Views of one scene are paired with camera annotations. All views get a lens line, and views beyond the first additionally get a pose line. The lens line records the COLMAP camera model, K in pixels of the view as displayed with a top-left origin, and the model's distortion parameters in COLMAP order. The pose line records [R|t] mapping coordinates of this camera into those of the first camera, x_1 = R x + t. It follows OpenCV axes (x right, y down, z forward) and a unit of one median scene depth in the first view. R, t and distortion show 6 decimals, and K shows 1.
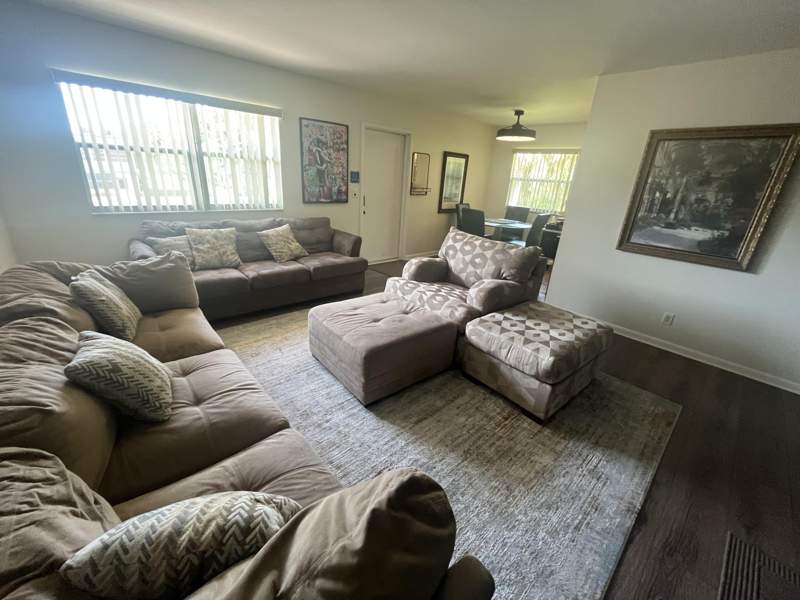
lens RADIAL K [[324.9, 0, 399.9], [0, 324.9, 297.9], [0, 0, 1]] dist [-0.004993, -0.000464]
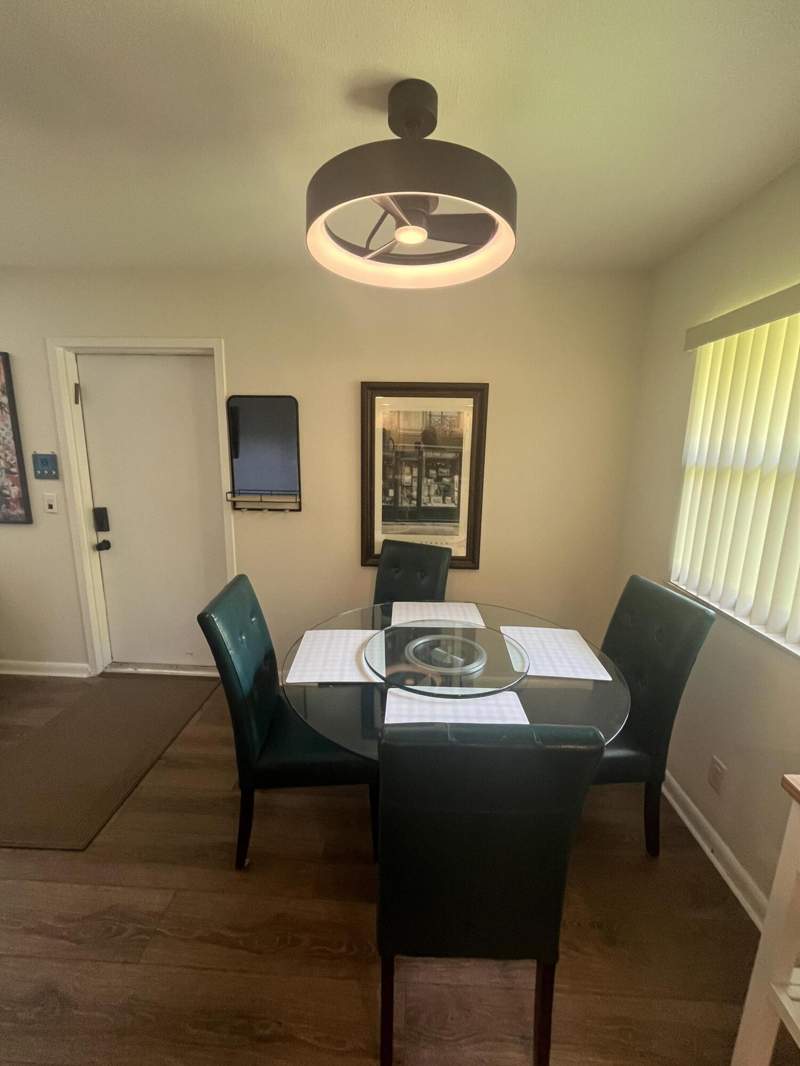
lens RADIAL K [[433.0, 0, 399.5], [0, 433.0, 532.6], [0, 0, 1]] dist [-0.004993, -0.000464]
pose [[0.719837, 0.095156, -0.687590, 0.583910], [-0.226567, 0.968517, -0.103159, -0.334134], [0.656126, 0.230043, 0.718734, 0.915293]]
